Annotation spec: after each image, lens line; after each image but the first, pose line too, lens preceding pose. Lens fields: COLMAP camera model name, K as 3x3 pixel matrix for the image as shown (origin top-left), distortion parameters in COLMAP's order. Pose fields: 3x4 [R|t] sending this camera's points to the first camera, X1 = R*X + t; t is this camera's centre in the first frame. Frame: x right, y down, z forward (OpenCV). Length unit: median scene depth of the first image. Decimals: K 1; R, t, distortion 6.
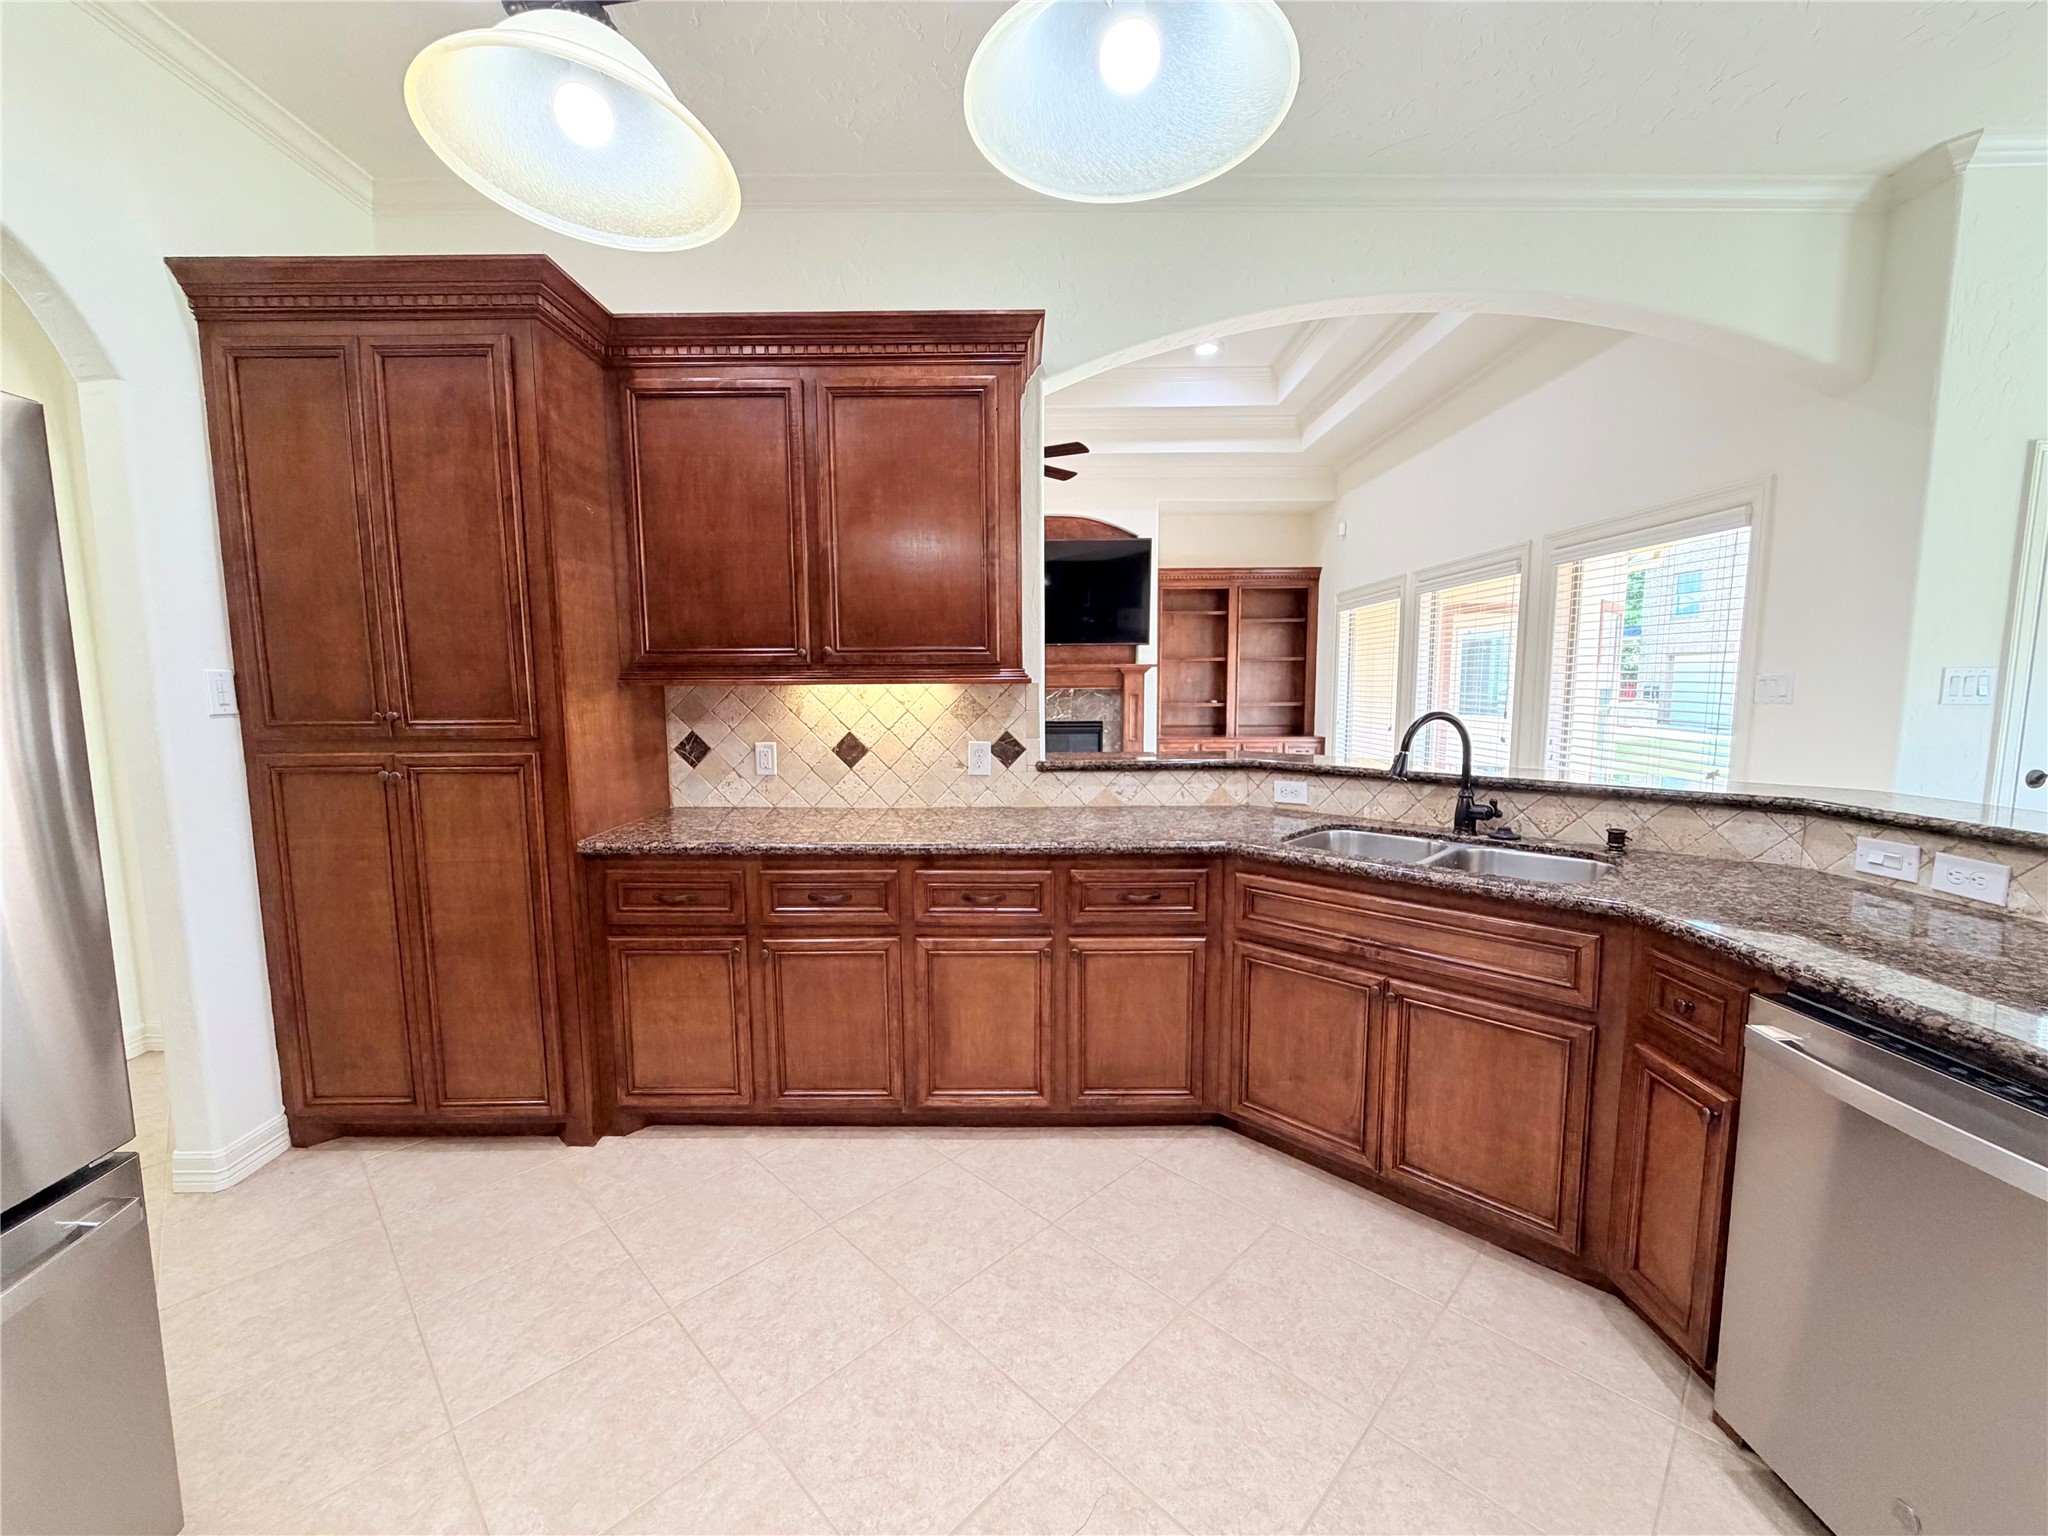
lens RADIAL K [[815.5, 0, 1019.7], [0, 815.5, 769.1], [0, 0, 1]] dist [-0.000321, 0.000104]
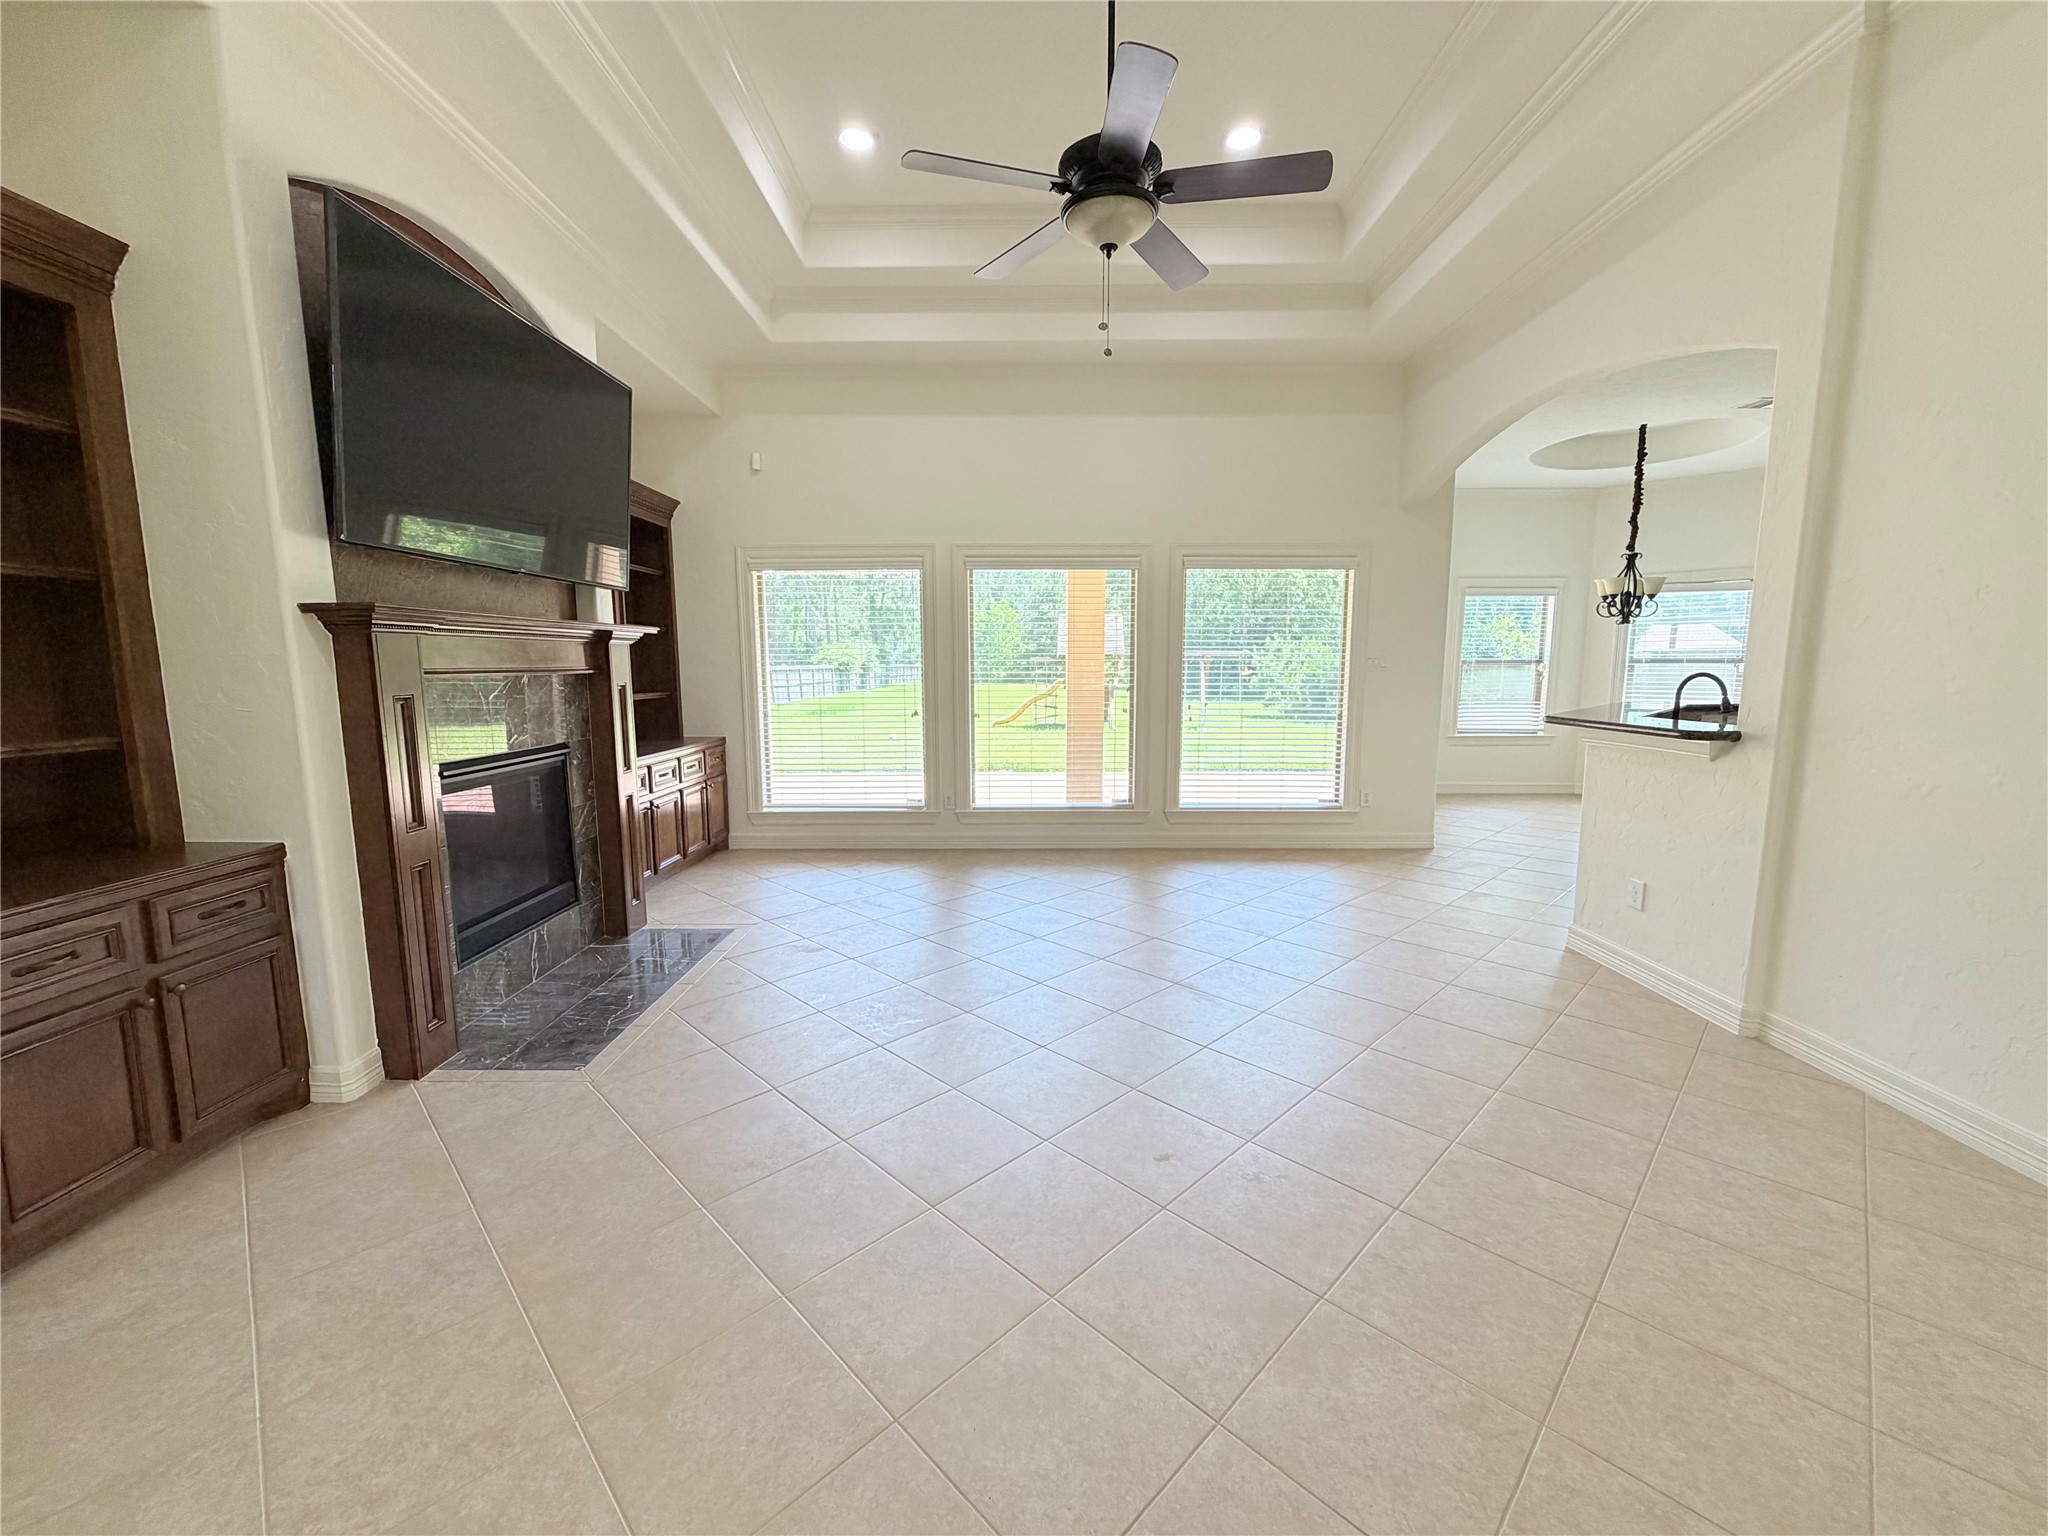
lens RADIAL K [[815.5, 0, 1019.7], [0, 815.5, 769.1], [0, 0, 1]] dist [-0.000321, 0.000104]
pose [[0.007943, -0.123939, 0.992258, -1.149996], [0.110672, 0.986302, 0.122309, -0.222916], [-0.993825, 0.108843, 0.021550, 2.248704]]
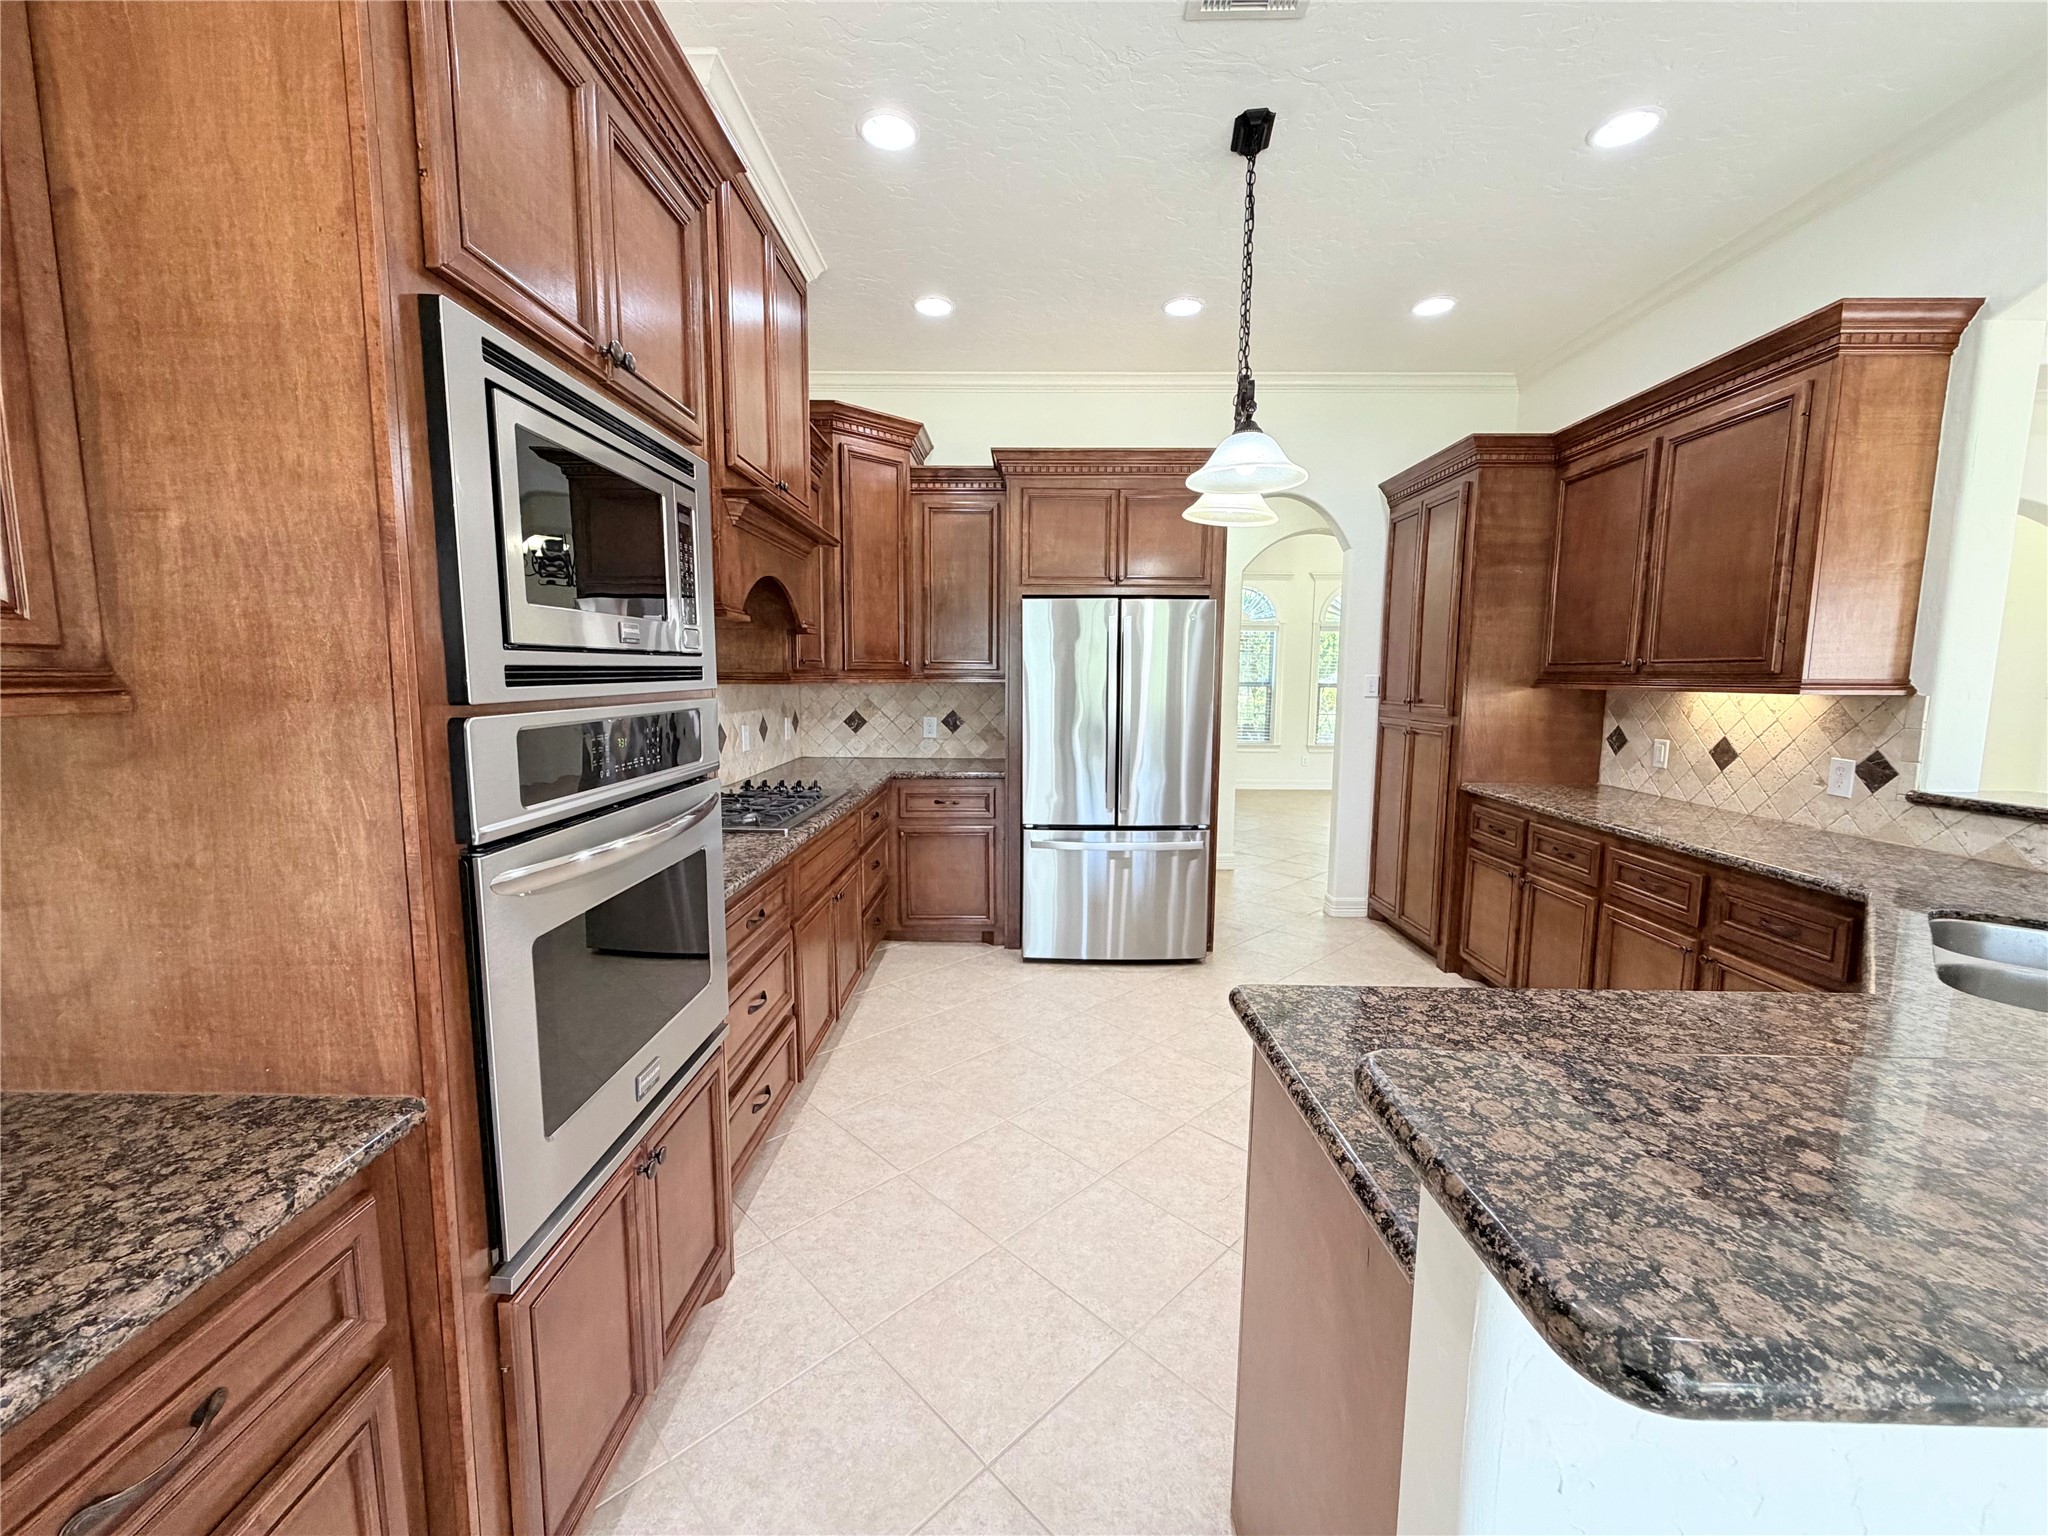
lens RADIAL K [[815.5, 0, 1019.7], [0, 815.5, 769.1], [0, 0, 1]] dist [-0.000321, 0.000104]
pose [[-0.012582, 0.122062, -0.992443, 0.995688], [-0.116698, 0.985560, 0.122695, -0.031420], [0.993088, 0.117359, 0.001844, 0.114241]]
